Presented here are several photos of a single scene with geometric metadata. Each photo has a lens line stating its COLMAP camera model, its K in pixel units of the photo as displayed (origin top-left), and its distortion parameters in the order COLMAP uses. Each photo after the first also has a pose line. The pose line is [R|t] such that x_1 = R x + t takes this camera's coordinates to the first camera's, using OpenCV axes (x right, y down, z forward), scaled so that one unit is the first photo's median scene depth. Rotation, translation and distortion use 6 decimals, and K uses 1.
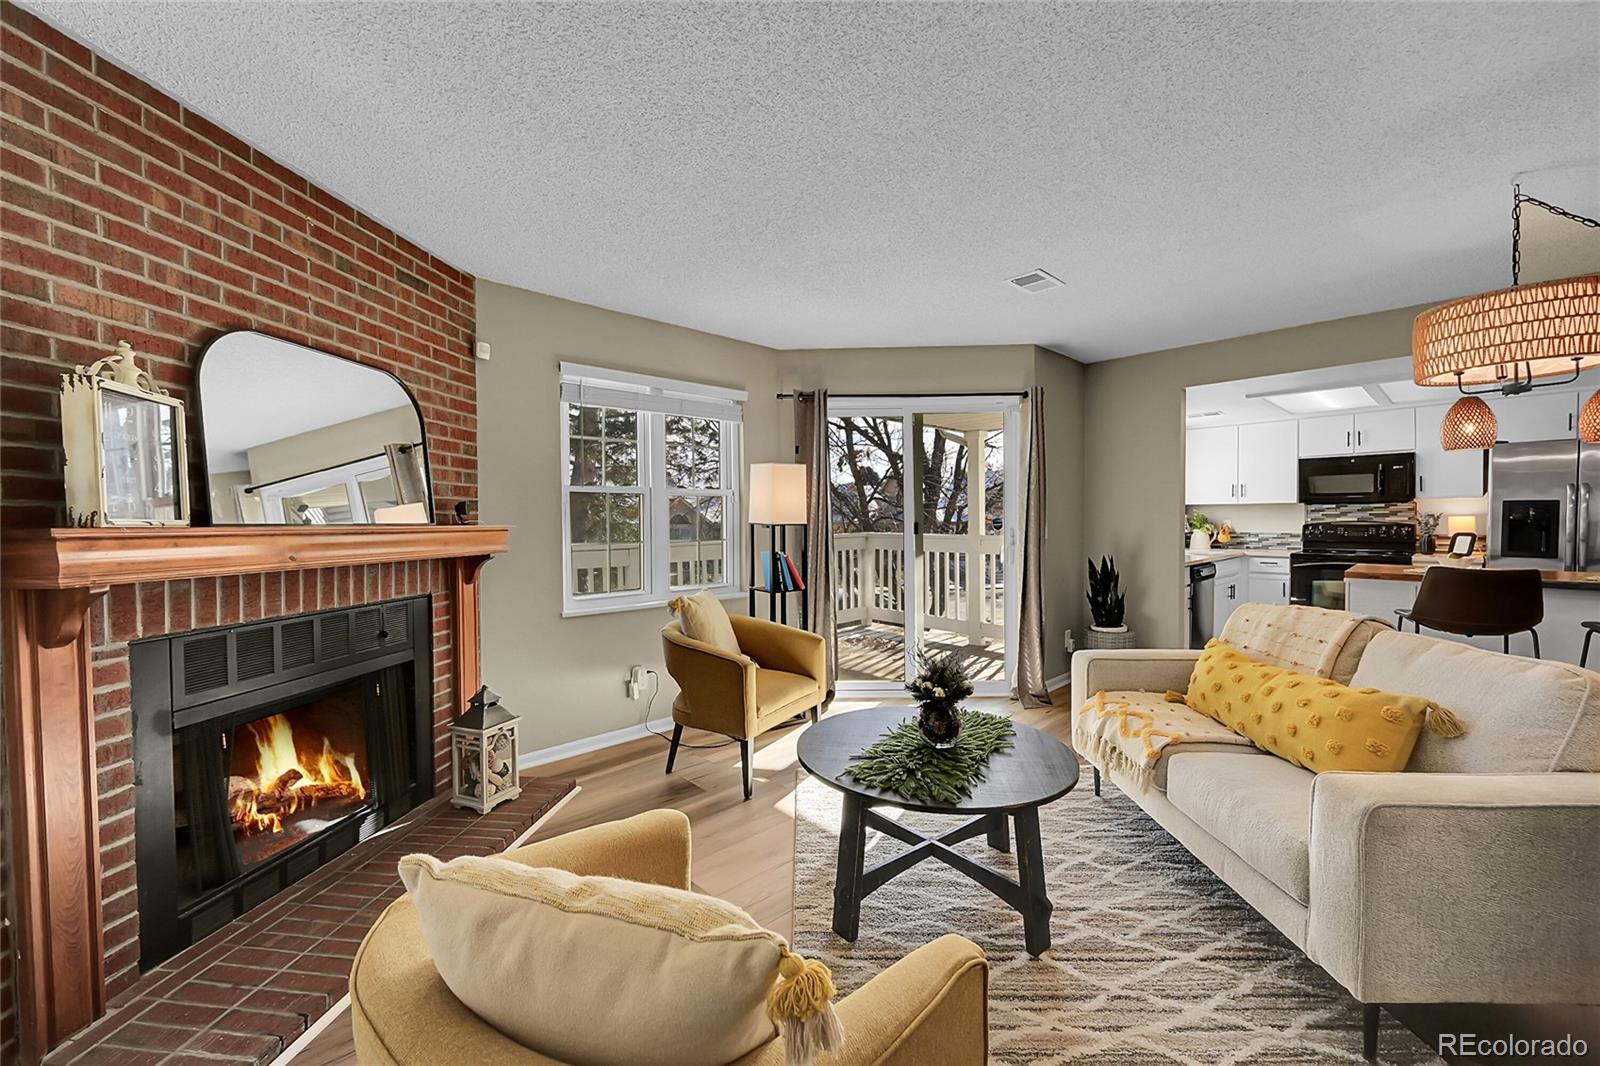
lens RADIAL K [[631.4, 0, 800.0], [0, 631.4, 533.0], [0, 0, 1]] dist [-0.001440, 0.000017]
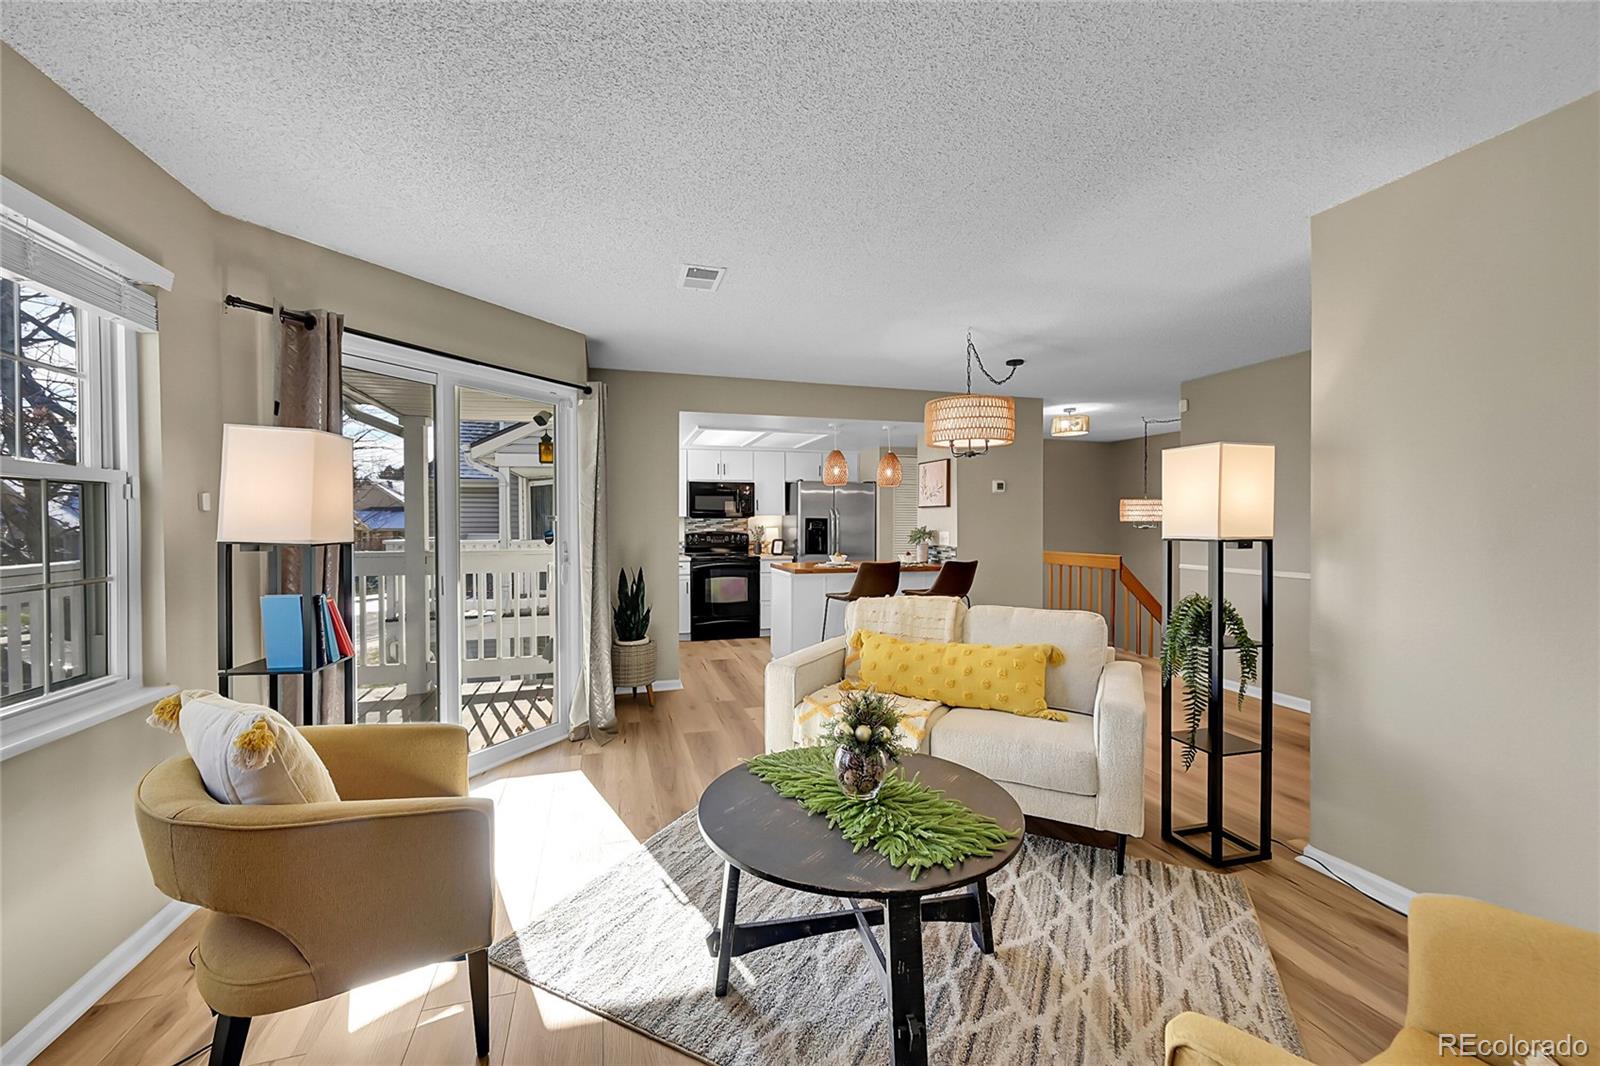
lens RADIAL K [[631.4, 0, 800.0], [0, 631.4, 533.0], [0, 0, 1]] dist [-0.001440, 0.000017]
pose [[0.442811, -0.006895, 0.896588, -0.301919], [0.019762, 0.999803, -0.002072, -0.012226], [-0.896397, 0.018636, 0.442860, 0.348661]]
